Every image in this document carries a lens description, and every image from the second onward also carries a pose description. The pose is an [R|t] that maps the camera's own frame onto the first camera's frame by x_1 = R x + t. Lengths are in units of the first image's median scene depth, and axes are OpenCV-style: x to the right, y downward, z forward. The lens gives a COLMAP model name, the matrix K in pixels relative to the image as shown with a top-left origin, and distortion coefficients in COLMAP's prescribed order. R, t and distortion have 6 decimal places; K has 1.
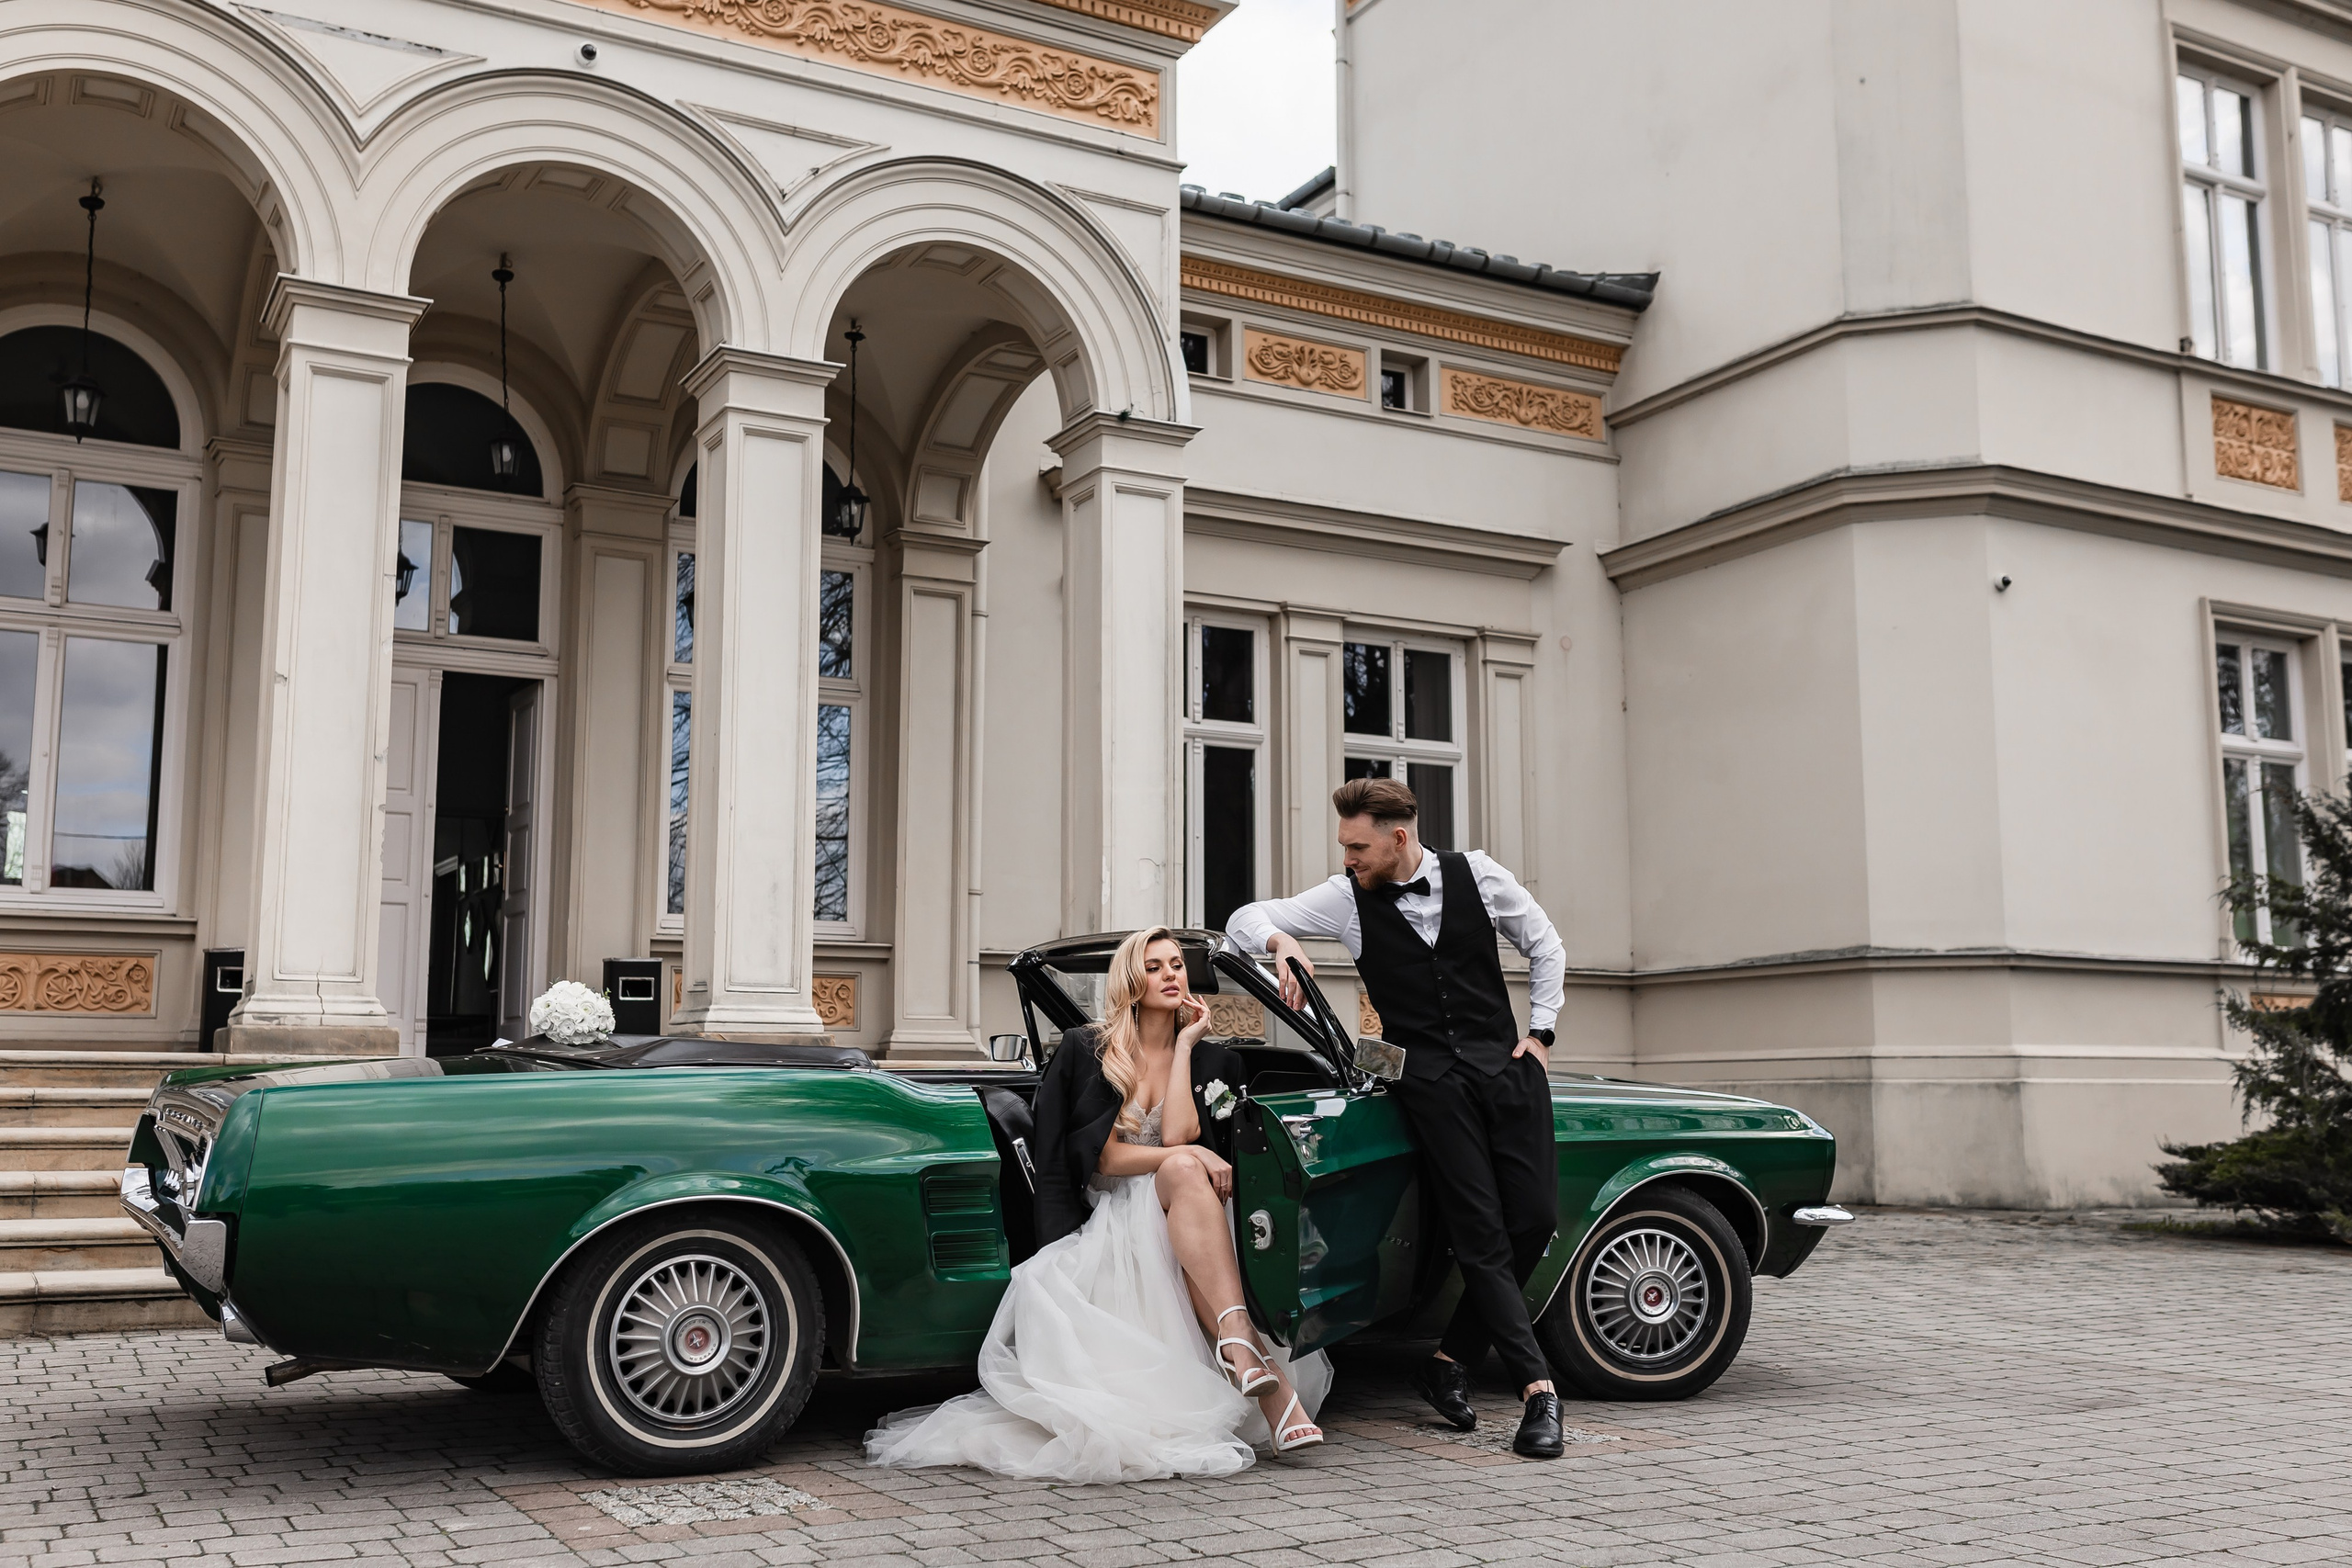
lens RADIAL K [[2249.2, 0, 1157.9], [0, 2249.2, 815.6], [0, 0, 1]] dist [0.002804, 0.004803]
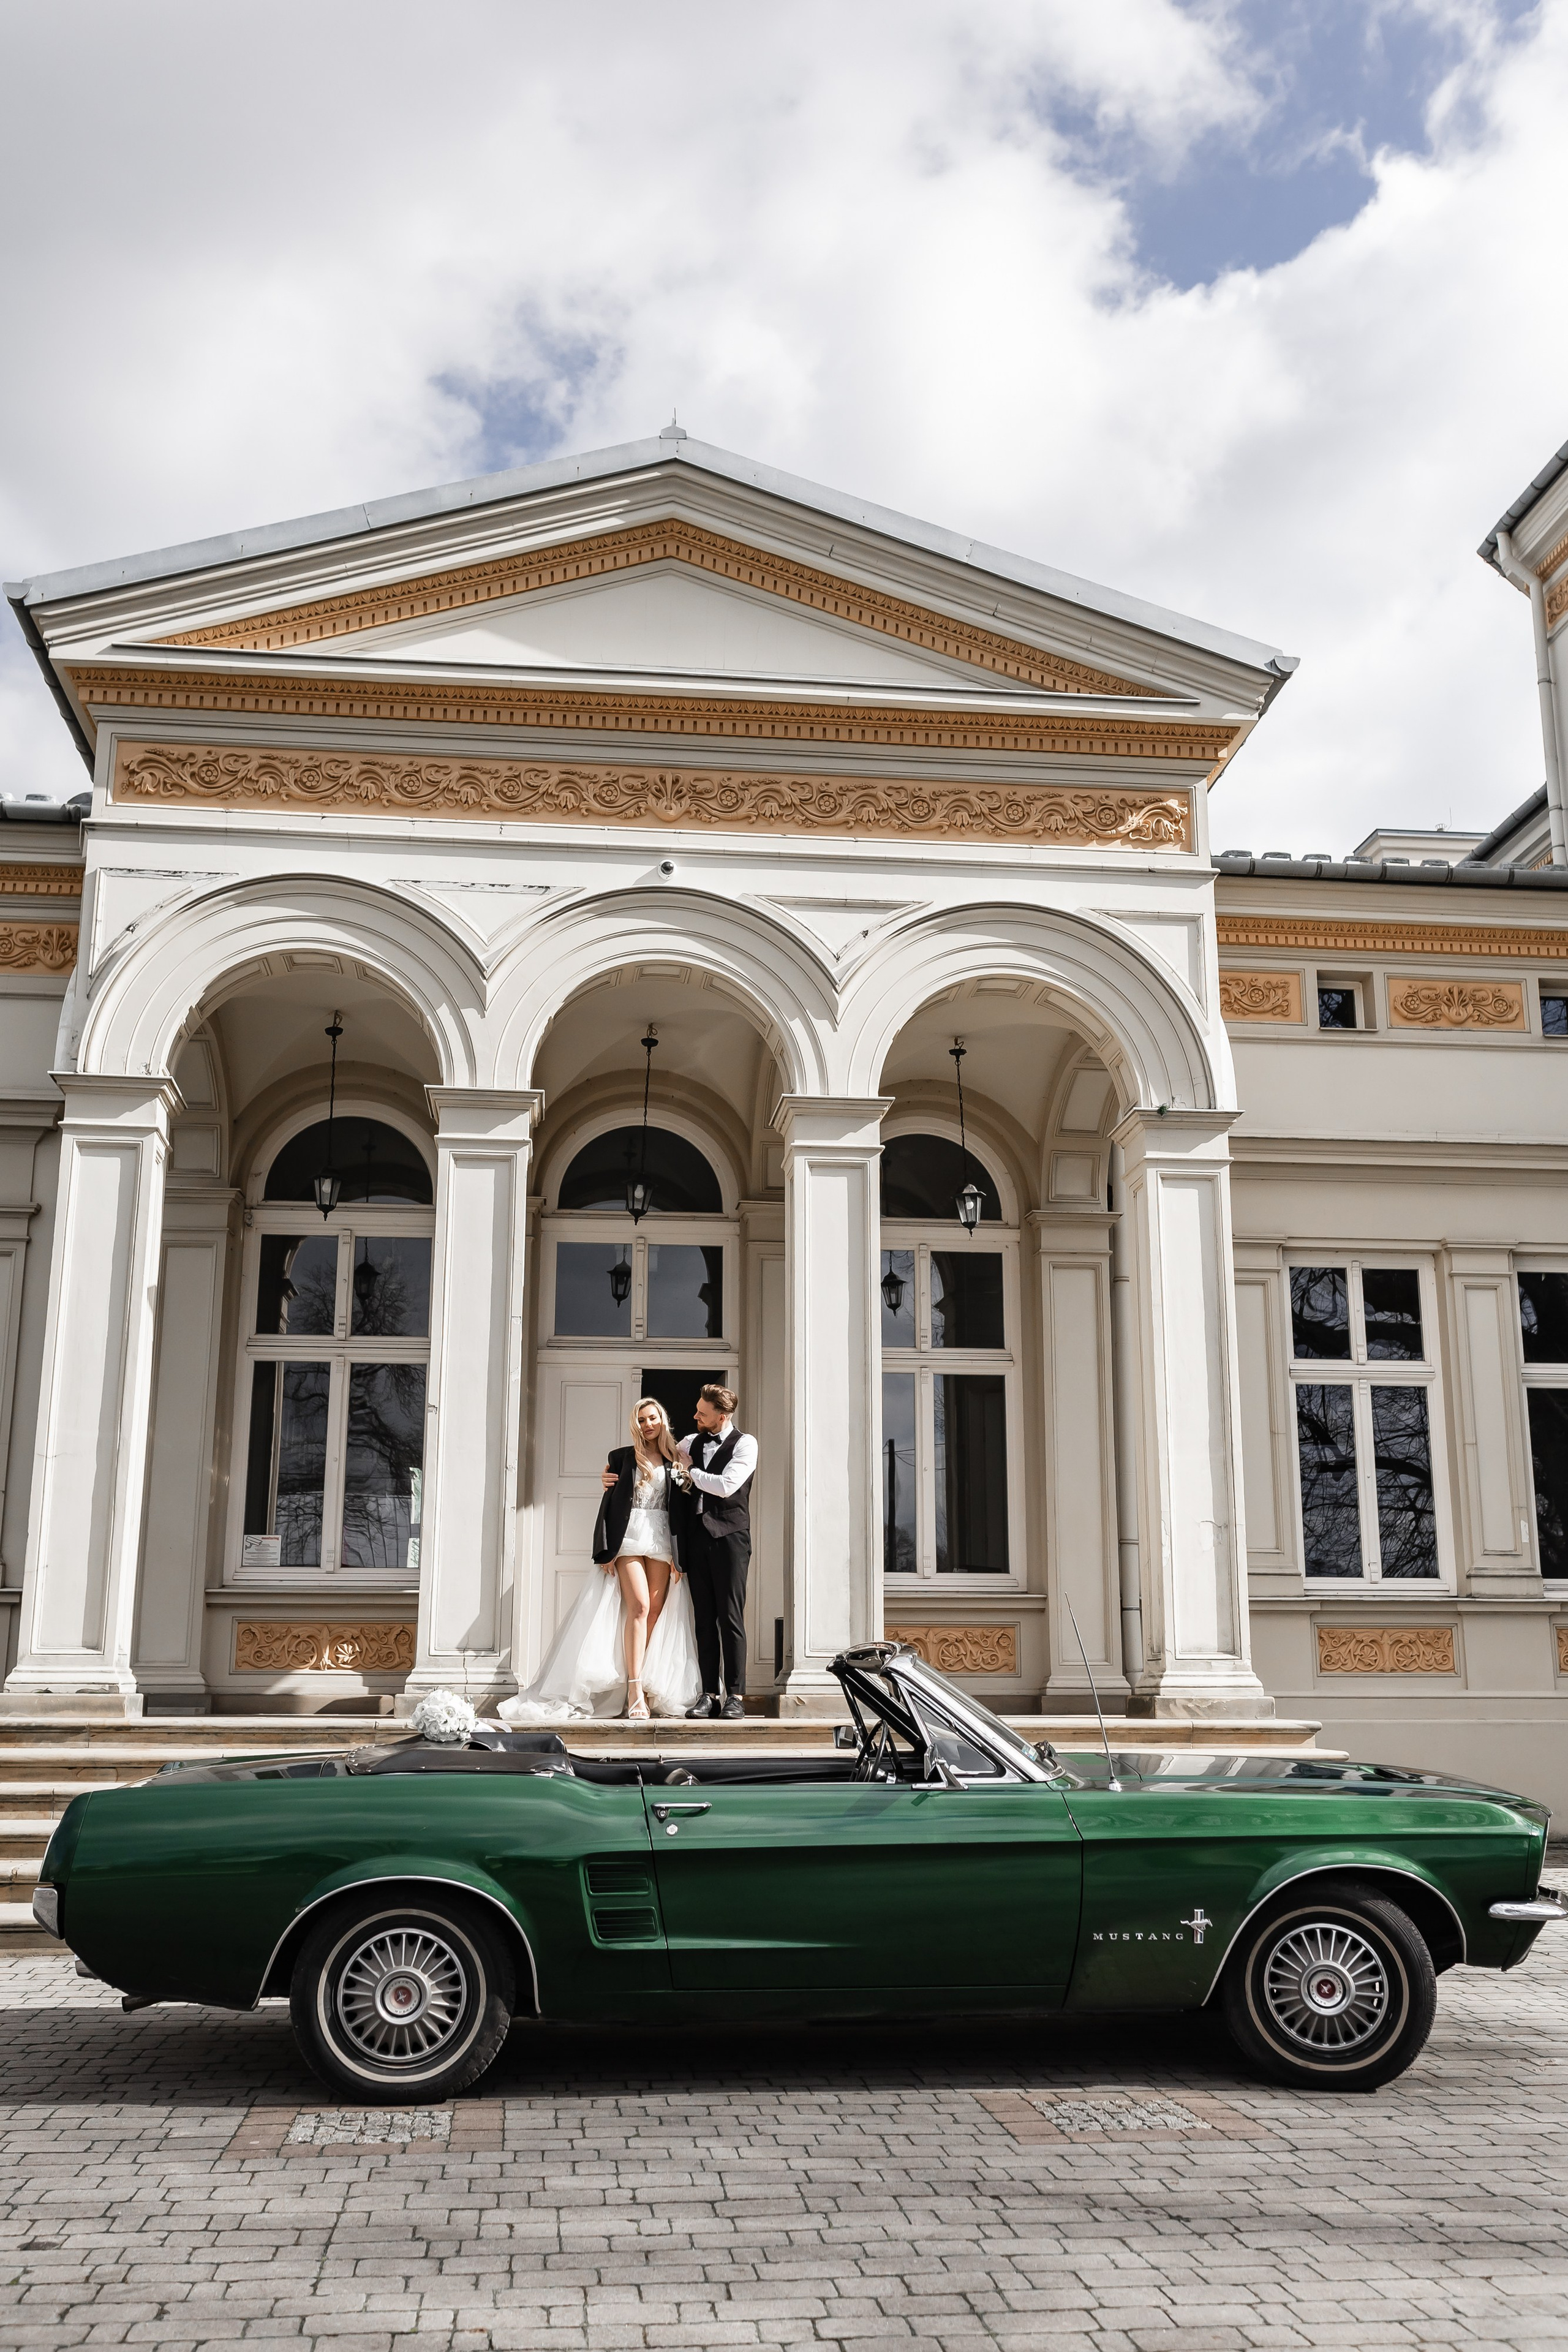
lens RADIAL K [[2219.3, 0, 776.3], [0, 2219.3, 1180.0], [0, 0, 1]] dist [0.005978, -0.006515]
pose [[0.923057, -0.087419, -0.374599, 0.167312], [0.049001, 0.992623, -0.110901, -0.026963], [0.381530, 0.084013, 0.920530, -0.046082]]
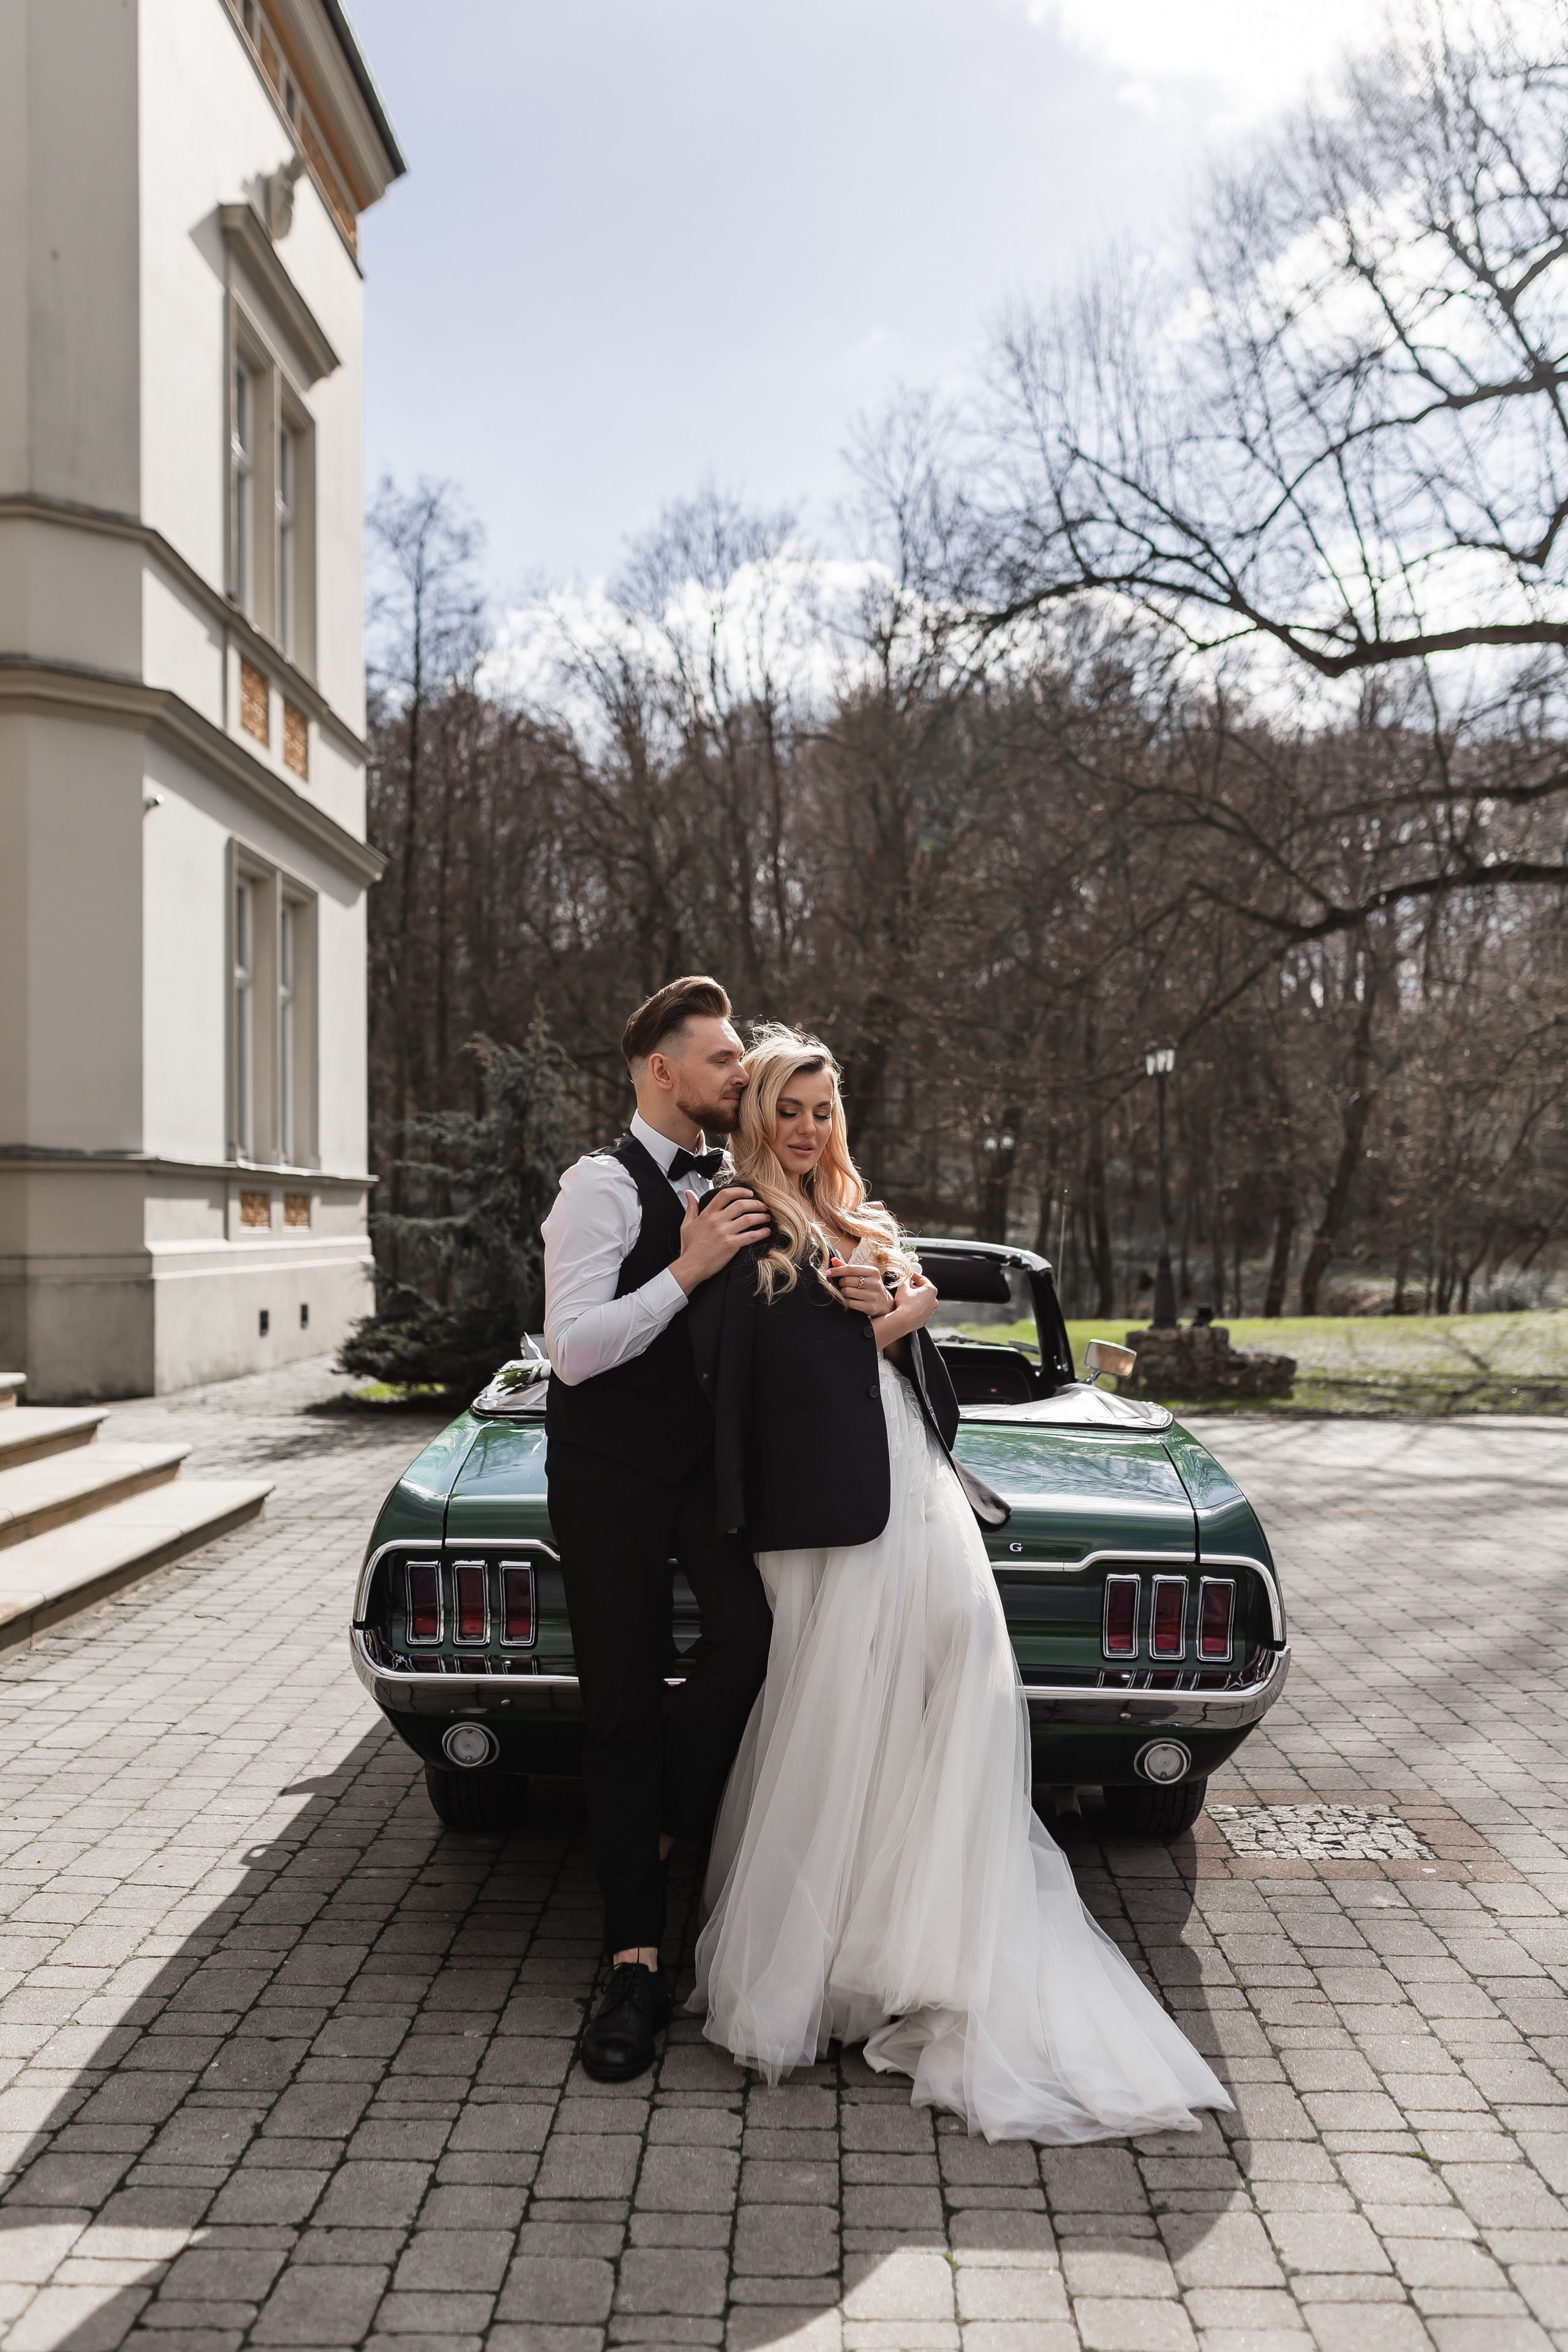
lens RADIAL K [[2219.0, 0, 792.6], [0, 2219.0, 1193.7], [0, 0, 1]] dist [-0.027622, 0.060174]
pose [[0.493690, 0.008021, 0.869601, -0.377529], [-0.107485, 0.992853, 0.051863, -0.008879], [-0.862970, -0.119073, 0.491024, 0.221558]]
